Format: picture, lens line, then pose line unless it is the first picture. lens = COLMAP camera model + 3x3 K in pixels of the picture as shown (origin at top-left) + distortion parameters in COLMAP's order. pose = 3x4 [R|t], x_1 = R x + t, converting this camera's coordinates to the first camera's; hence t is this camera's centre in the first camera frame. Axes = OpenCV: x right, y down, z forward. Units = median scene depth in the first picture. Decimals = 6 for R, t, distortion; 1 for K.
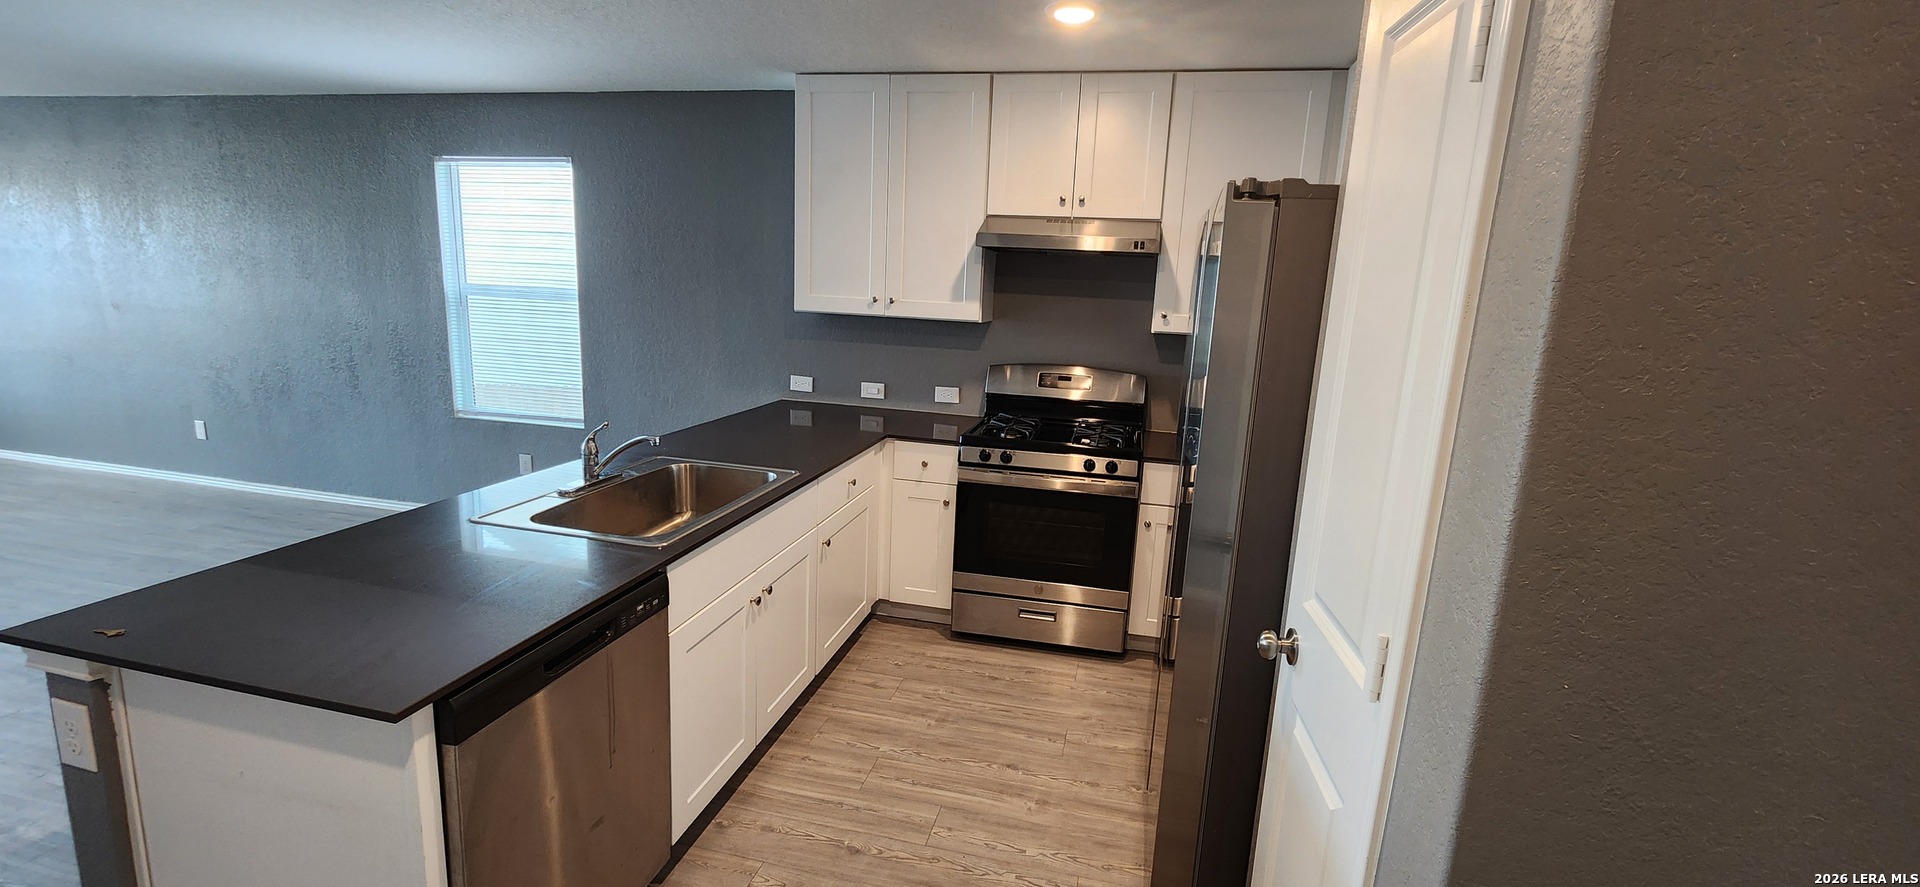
lens RADIAL K [[786.8, 0, 964.5], [0, 786.8, 440.5], [0, 0, 1]] dist [-0.002755, -0.000744]
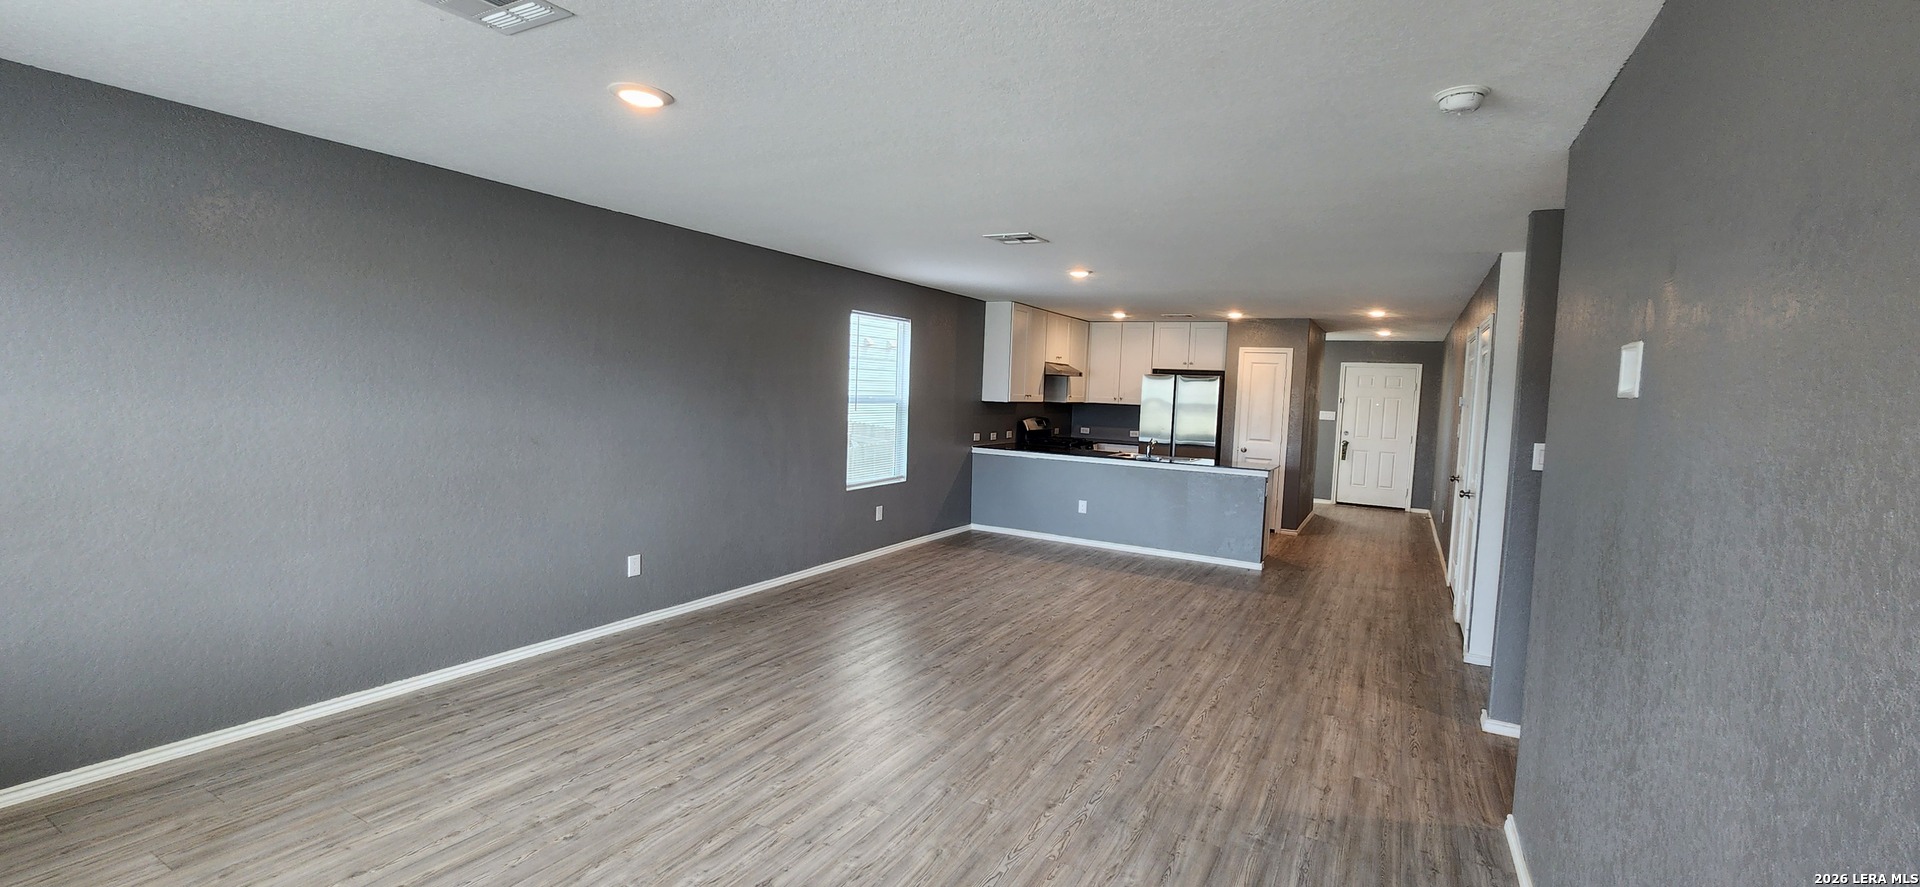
lens RADIAL K [[786.8, 0, 963.9], [0, 786.8, 444.7], [0, 0, 1]] dist [-0.002755, -0.000744]
pose [[0.280779, -0.106864, 0.953805, -2.627896], [0.157884, 0.985386, 0.063925, -0.229292], [-0.946697, 0.132642, 0.293547, 0.529814]]
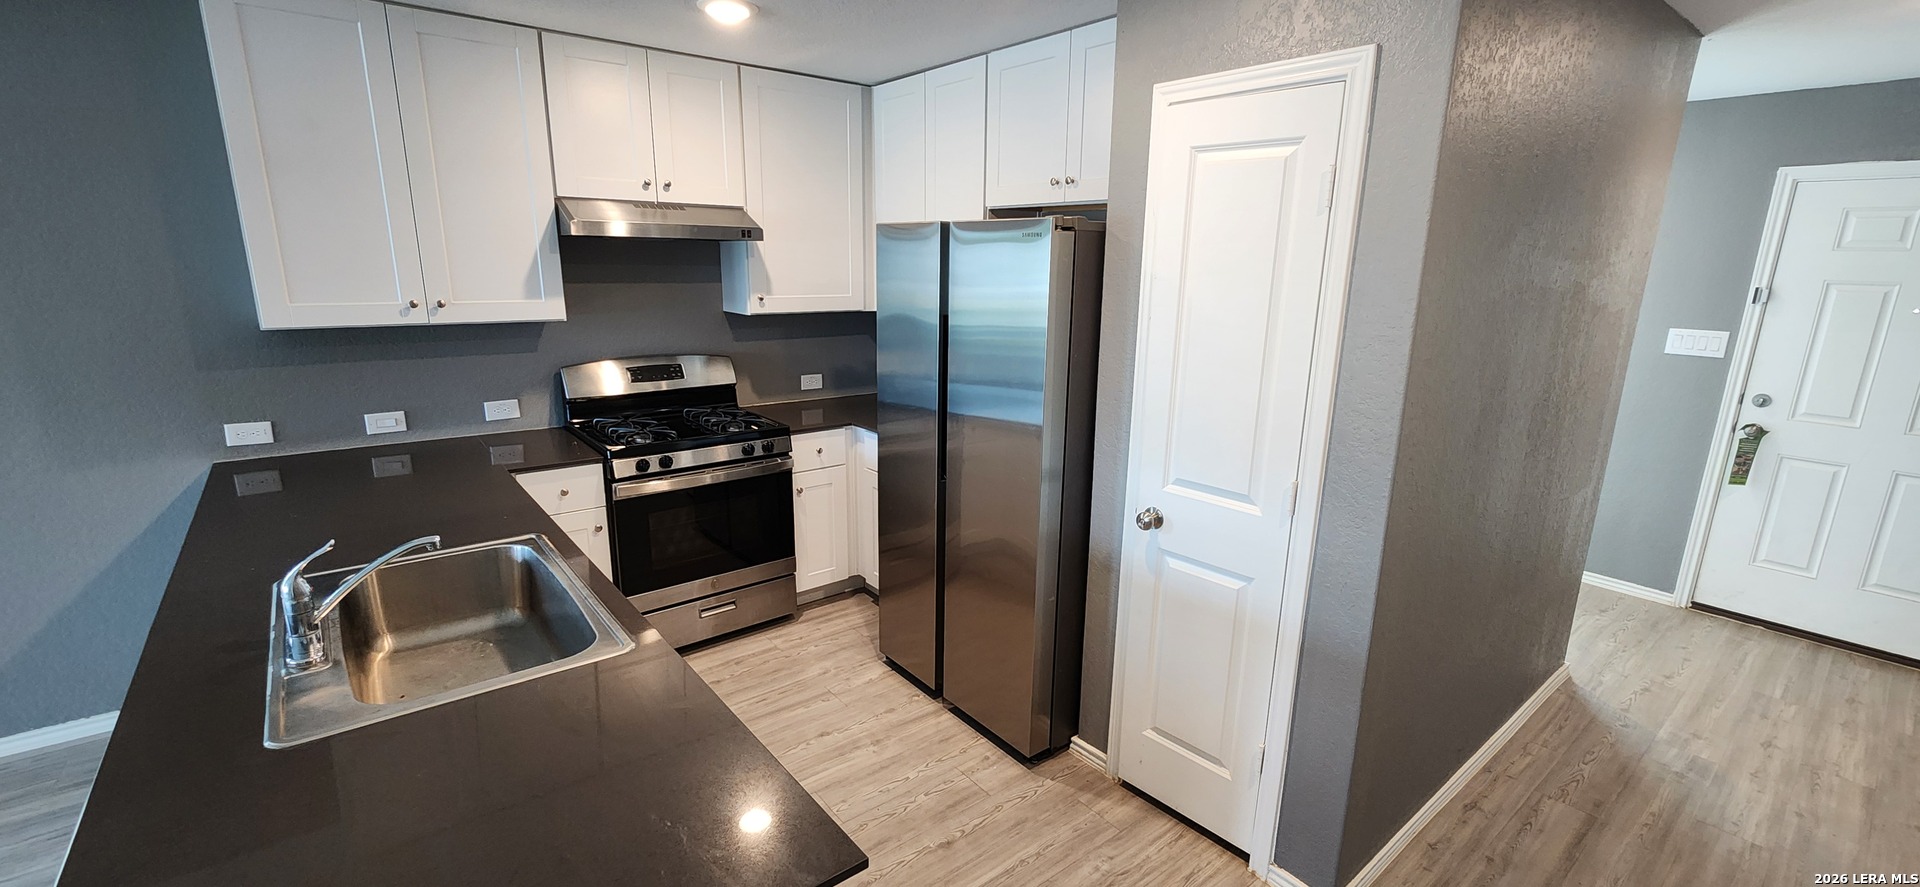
lens RADIAL K [[786.8, 0, 963.7], [0, 786.8, 445.8], [0, 0, 1]] dist [-0.002755, -0.000744]
pose [[0.618342, -0.217043, 0.755345, -0.422615], [0.163469, 0.975608, 0.146514, -0.075108], [-0.768721, 0.032880, 0.638739, 0.114963]]
